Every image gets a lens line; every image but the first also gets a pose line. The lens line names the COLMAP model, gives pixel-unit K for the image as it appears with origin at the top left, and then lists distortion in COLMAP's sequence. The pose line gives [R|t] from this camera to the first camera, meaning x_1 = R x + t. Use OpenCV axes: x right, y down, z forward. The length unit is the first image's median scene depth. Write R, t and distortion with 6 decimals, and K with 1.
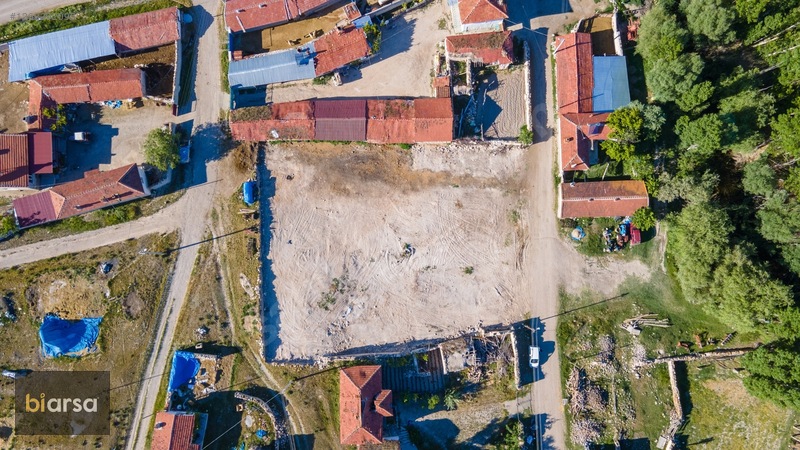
lens RADIAL K [[582.0, 0, 400.0], [0, 582.0, 225.0], [0, 0, 1]] dist [0.029302, 0.031747]
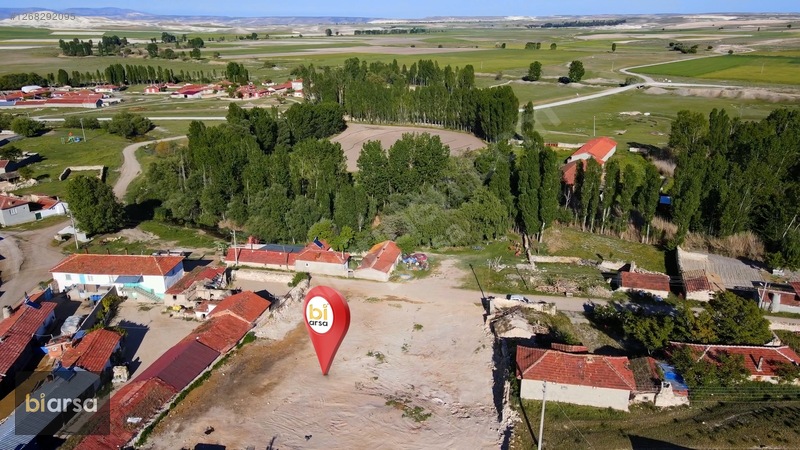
lens RADIAL K [[585.5, 0, 400.0], [0, 585.5, 225.0], [0, 0, 1]] dist [0.012579, 0.011486]
pose [[0.241279, -0.310294, 0.919512, -0.648179], [0.968991, 0.129062, -0.210710, 0.219107], [-0.053292, 0.941839, 0.331812, 0.581291]]
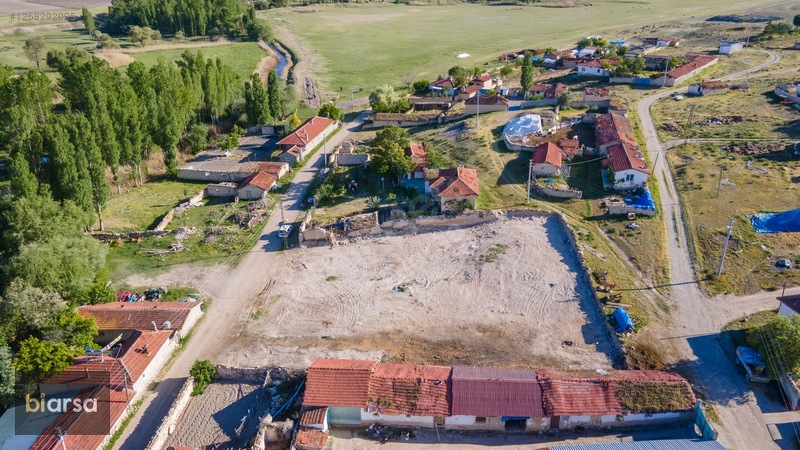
lens RADIAL K [[582.0, 0, 400.0], [0, 582.0, 225.0], [0, 0, 1]] dist [0.029302, 0.031747]
pose [[-0.995344, -0.023227, 0.093544, -0.057743], [0.095488, -0.369722, 0.924223, -0.673475], [0.013118, 0.928852, 0.370218, 0.627278]]
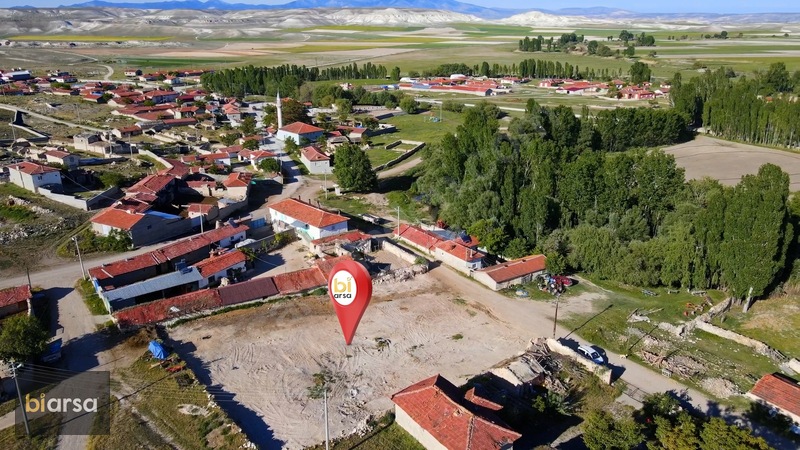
lens RADIAL K [[585.5, 0, 400.0], [0, 585.5, 225.0], [0, 0, 1]] dist [0.012579, 0.011486]
pose [[0.833632, -0.174645, 0.523982, -0.363233], [0.551125, 0.325407, -0.768356, 0.629862], [-0.036318, 0.929306, 0.367521, 0.559014]]
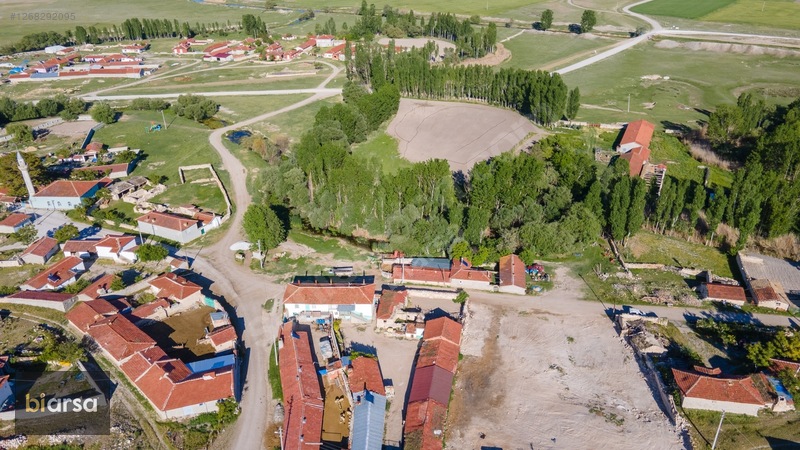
lens RADIAL K [[582.0, 0, 400.0], [0, 582.0, 225.0], [0, 0, 1]] dist [0.029302, 0.031747]
pose [[0.192175, -0.444865, 0.874737, -0.900081], [0.980382, 0.126824, -0.150886, -0.114181], [-0.043814, 0.886573, 0.460510, 0.264555]]
